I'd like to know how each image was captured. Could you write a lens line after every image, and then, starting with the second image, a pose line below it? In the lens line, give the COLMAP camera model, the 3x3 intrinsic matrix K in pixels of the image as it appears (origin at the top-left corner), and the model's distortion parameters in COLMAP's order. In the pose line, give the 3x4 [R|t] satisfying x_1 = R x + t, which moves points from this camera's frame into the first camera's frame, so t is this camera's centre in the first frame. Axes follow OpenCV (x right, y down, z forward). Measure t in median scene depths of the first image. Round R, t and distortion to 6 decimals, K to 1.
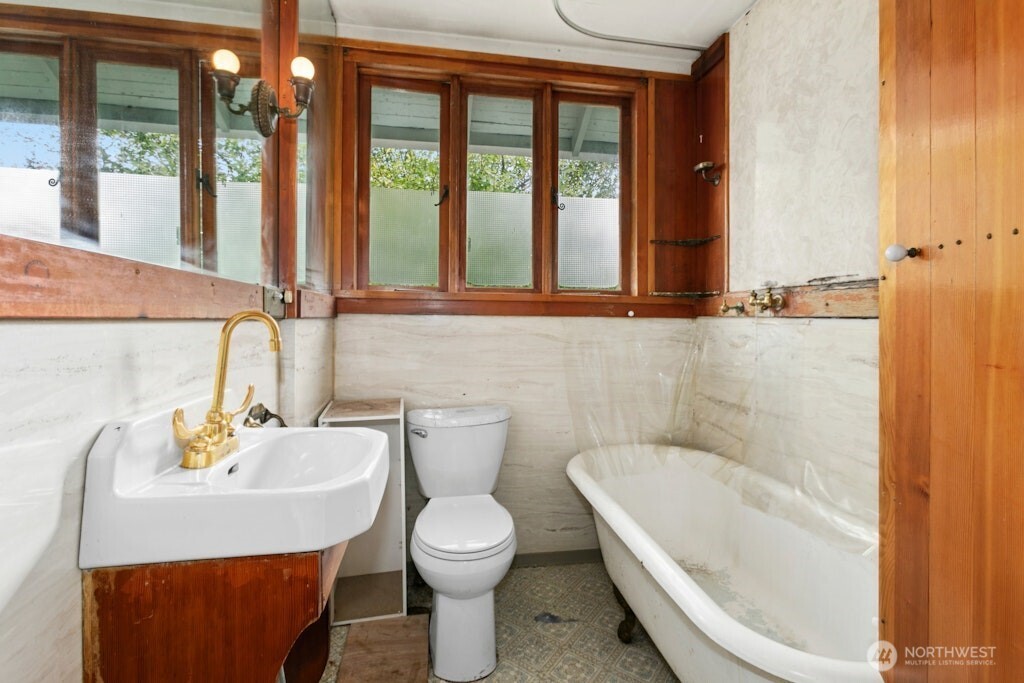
lens RADIAL K [[462.1, 0, 510.5], [0, 462.1, 318.5], [0, 0, 1]] dist [-0.007860, -0.000486]
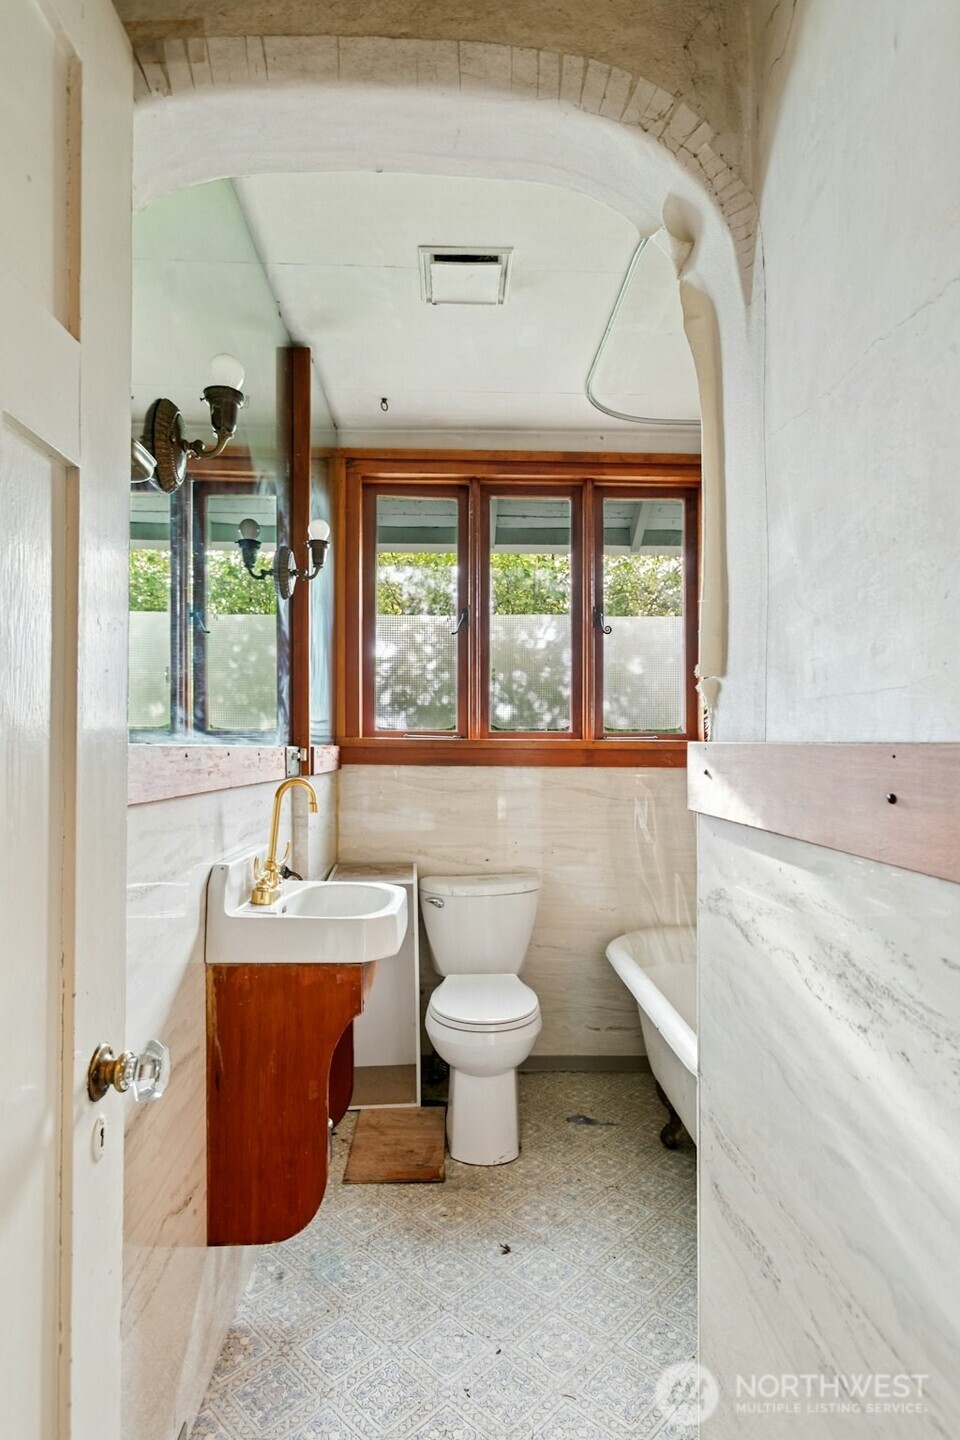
lens RADIAL K [[728.1, 0, 477.5], [0, 728.1, 764.5], [0, 0, 1]] dist [-0.001082, 0.000025]
pose [[0.990975, -0.000793, -0.134045, 0.069209], [0.003113, 0.999849, 0.017101, -0.037054], [0.134011, -0.017364, 0.990828, -0.356080]]
